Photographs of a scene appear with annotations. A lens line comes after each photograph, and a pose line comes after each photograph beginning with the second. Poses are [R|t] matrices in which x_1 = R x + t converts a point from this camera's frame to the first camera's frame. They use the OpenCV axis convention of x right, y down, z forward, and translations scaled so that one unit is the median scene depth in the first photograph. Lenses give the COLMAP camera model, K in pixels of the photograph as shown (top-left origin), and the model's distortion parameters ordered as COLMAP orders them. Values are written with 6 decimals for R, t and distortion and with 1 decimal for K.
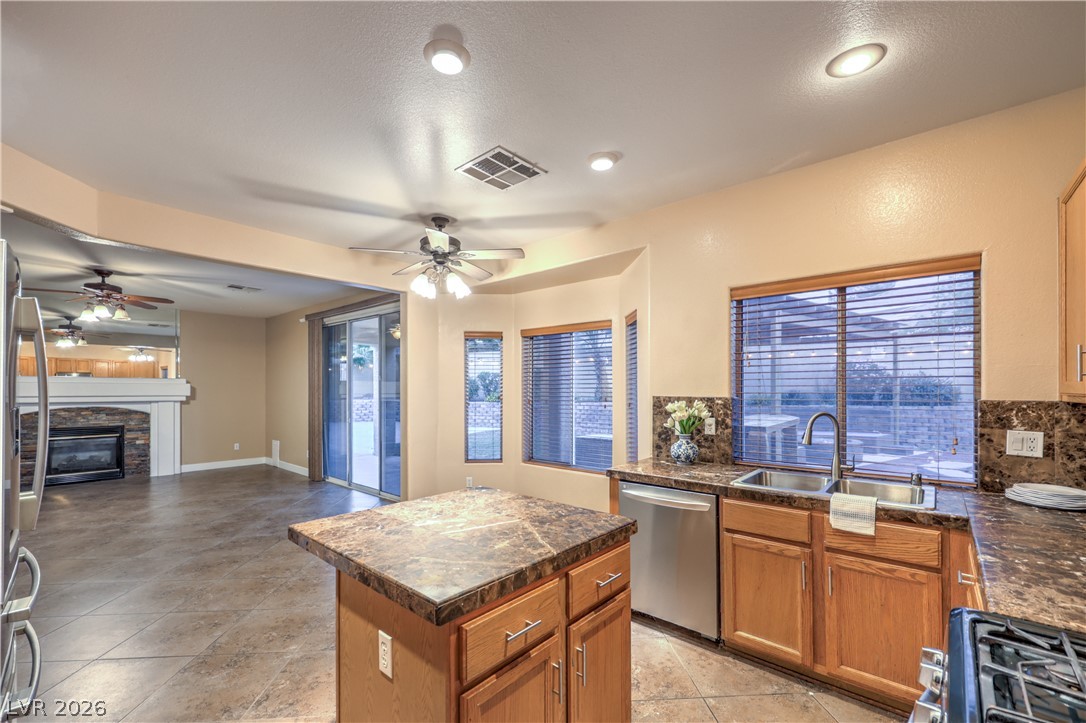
lens RADIAL K [[447.8, 0, 550.4], [0, 447.8, 394.1], [0, 0, 1]] dist [0.002458, -0.000970]
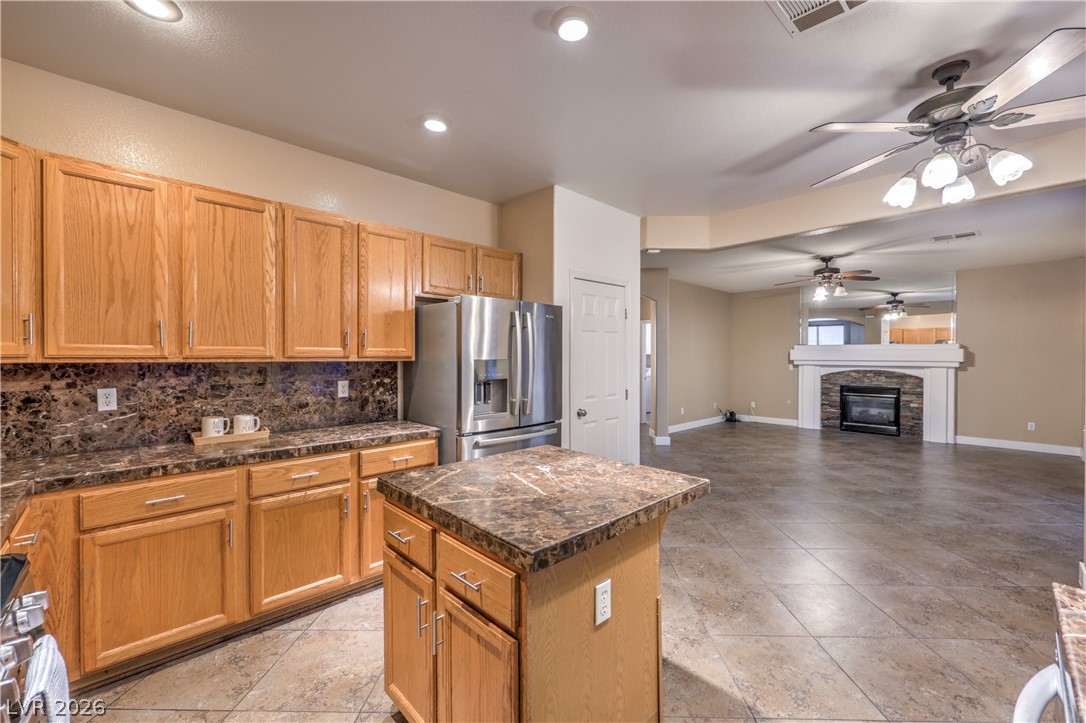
lens RADIAL K [[447.8, 0, 552.9], [0, 447.8, 358.0], [0, 0, 1]] dist [0.002458, -0.000970]
pose [[-0.092058, 0.004388, -0.995744, 0.204792], [-0.010798, 0.999927, 0.005405, 0.000134], [0.995695, 0.011250, -0.092004, 0.270817]]
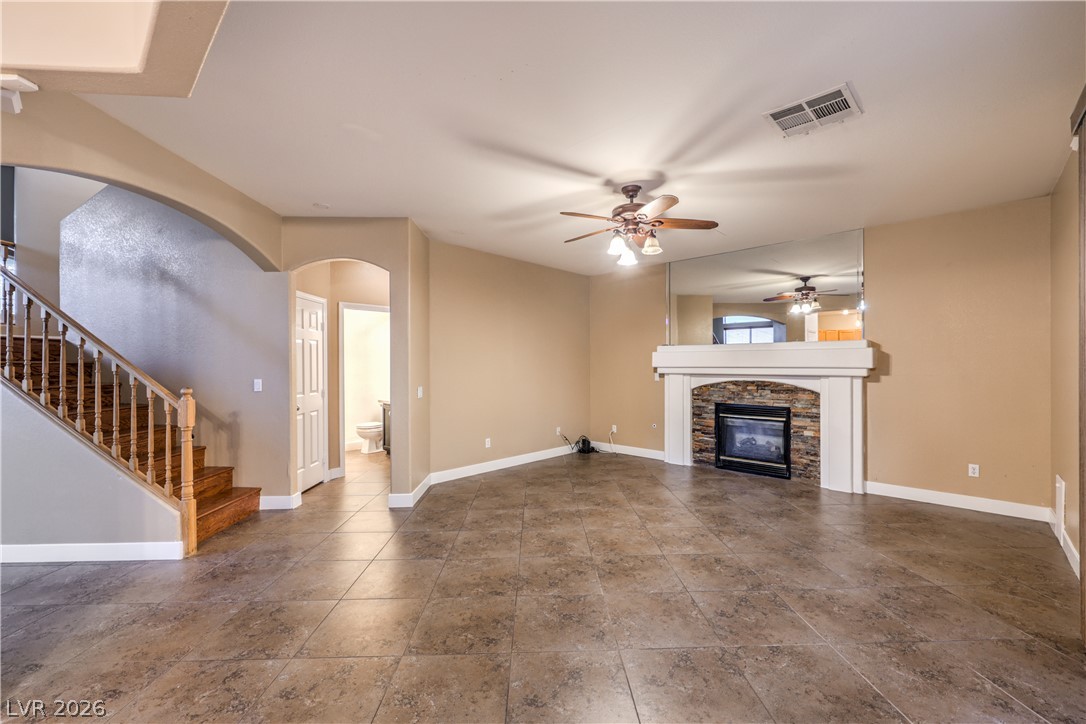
lens RADIAL K [[447.8, 0, 551.3], [0, 447.8, 362.4], [0, 0, 1]] dist [0.002458, -0.000970]
pose [[-0.049872, -0.005613, -0.998740, -0.206873], [-0.004715, 0.999974, -0.005384, 0.001990], [0.998744, 0.004441, -0.049897, 0.659708]]
